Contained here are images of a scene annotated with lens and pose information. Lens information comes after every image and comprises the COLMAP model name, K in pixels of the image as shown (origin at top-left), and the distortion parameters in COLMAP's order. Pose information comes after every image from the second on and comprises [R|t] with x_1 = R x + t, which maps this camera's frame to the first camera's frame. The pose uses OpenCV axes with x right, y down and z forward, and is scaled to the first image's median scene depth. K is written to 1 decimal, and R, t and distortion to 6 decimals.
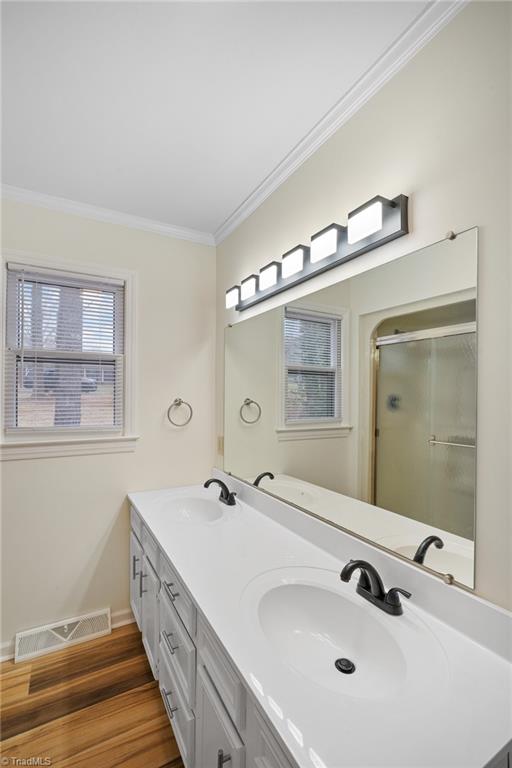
lens RADIAL K [[336.4, 0, 257.8], [0, 336.4, 388.0], [0, 0, 1]] dist [-0.018918, 0.000398]
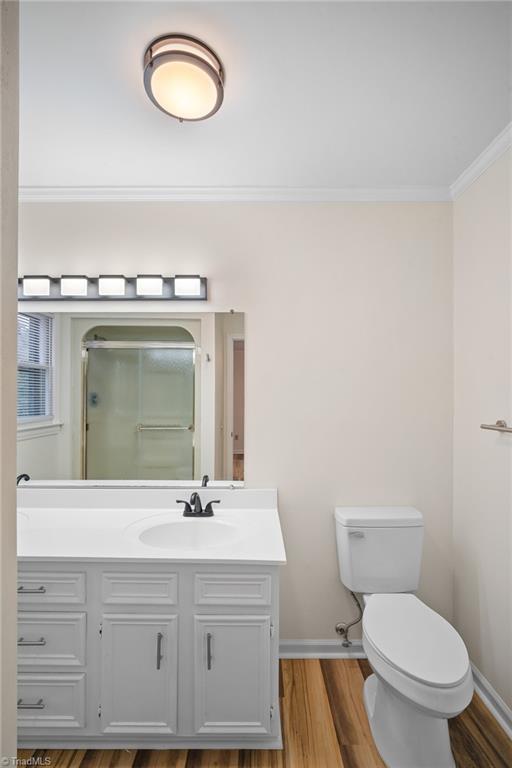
lens RADIAL K [[336.4, 0, 259.0], [0, 336.4, 383.4], [0, 0, 1]] dist [-0.018918, 0.000398]
pose [[0.500726, 0.021565, 0.865337, -0.310605], [-0.019102, 0.999721, -0.013860, -0.005771], [-0.865395, -0.009590, 0.500998, -0.037268]]
